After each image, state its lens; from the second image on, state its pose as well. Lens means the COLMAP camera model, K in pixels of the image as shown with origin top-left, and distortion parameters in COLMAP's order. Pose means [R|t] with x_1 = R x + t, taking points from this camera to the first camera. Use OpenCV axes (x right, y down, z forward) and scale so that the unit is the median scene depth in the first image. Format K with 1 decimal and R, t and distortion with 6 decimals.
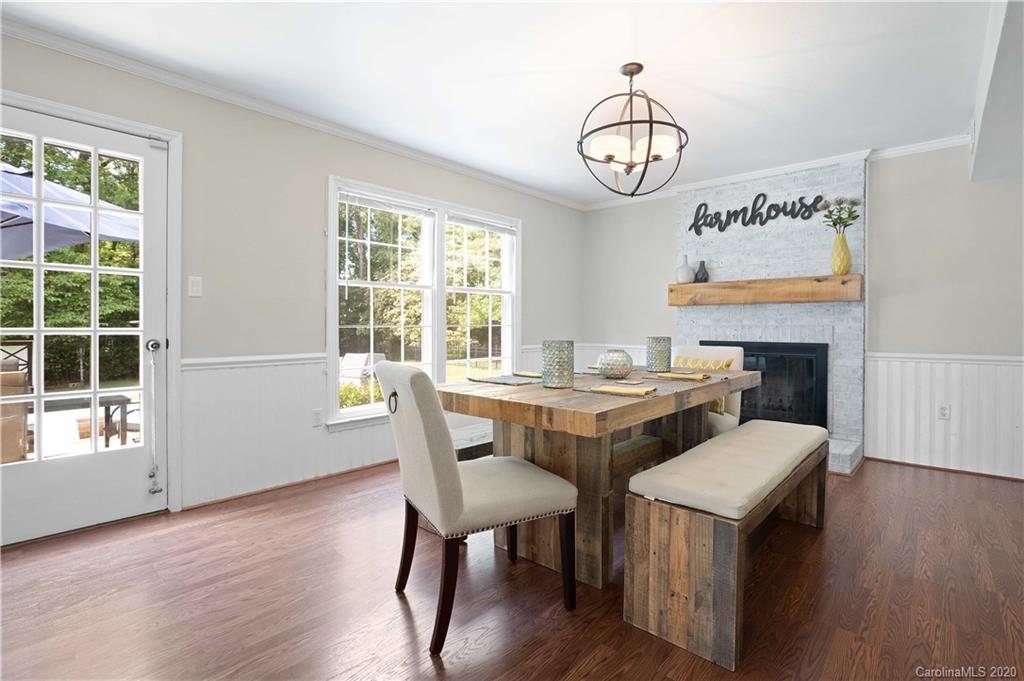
lens RADIAL K [[498.1, 0, 507.4], [0, 498.1, 327.0], [0, 0, 1]] dist [-0.001580, -0.000426]
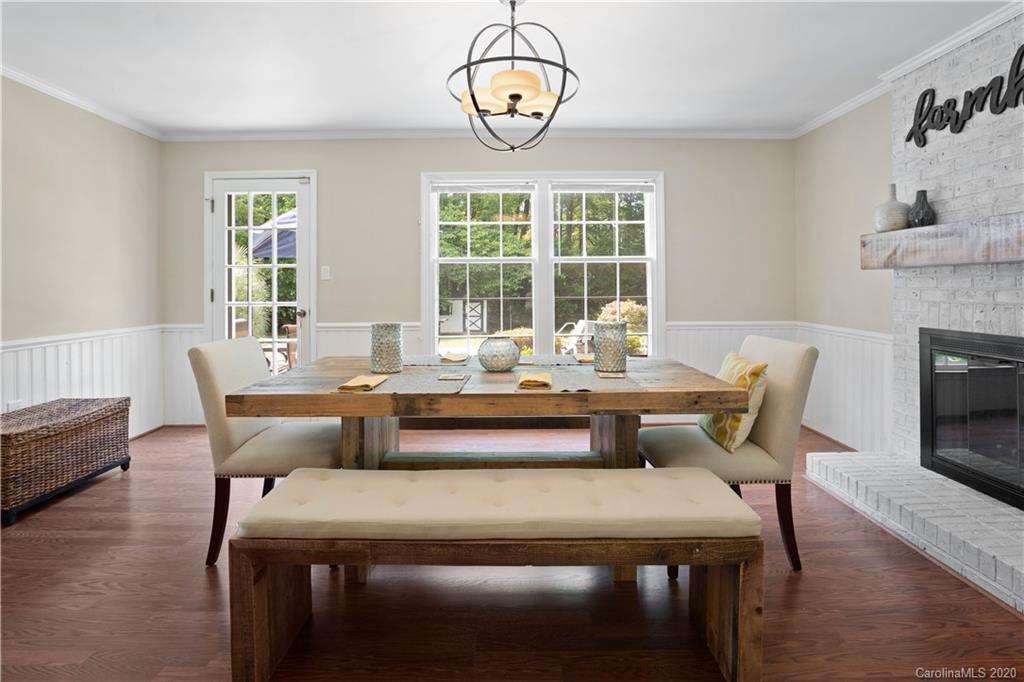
lens RADIAL K [[495.5, 0, 514.1], [0, 495.5, 286.1], [0, 0, 1]] dist [-0.007287, 0.000363]
pose [[0.680573, -0.007184, -0.732645, 0.540661], [0.004522, 0.999974, -0.005606, -0.022536], [0.732667, 0.000502, 0.680587, 0.292976]]
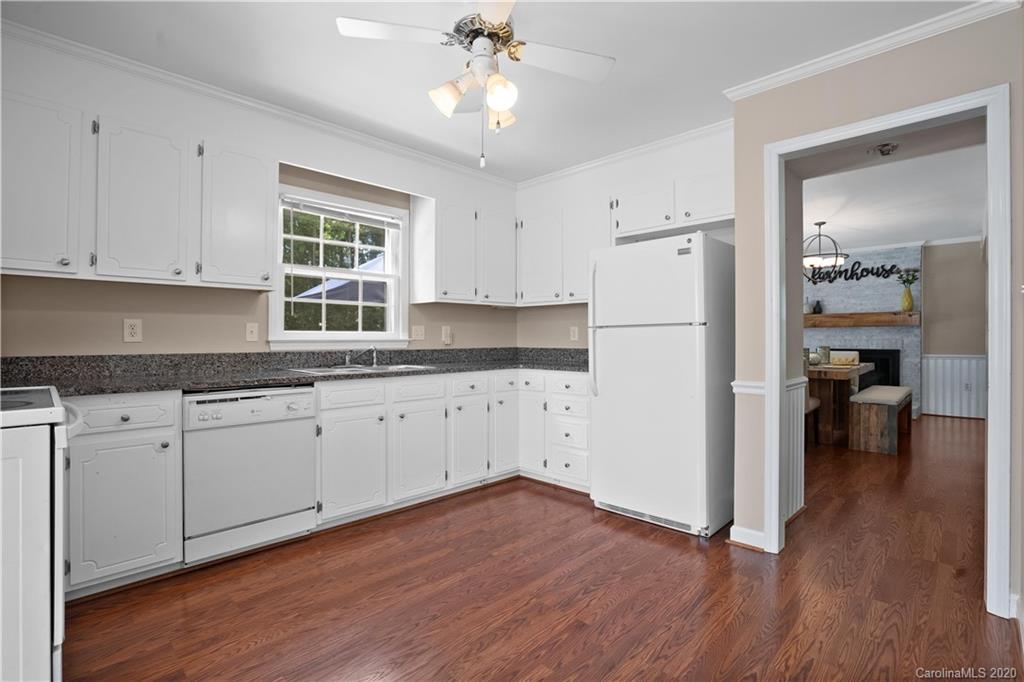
lens RADIAL K [[498.5, 0, 512.0], [0, 498.5, 341.0], [0, 0, 1]] dist [-0.001373, -0.000119]
pose [[0.999710, -0.007427, -0.022929, -0.652766], [0.007498, 0.999967, 0.003023, -0.012092], [0.022906, -0.003194, 0.999733, -0.752513]]
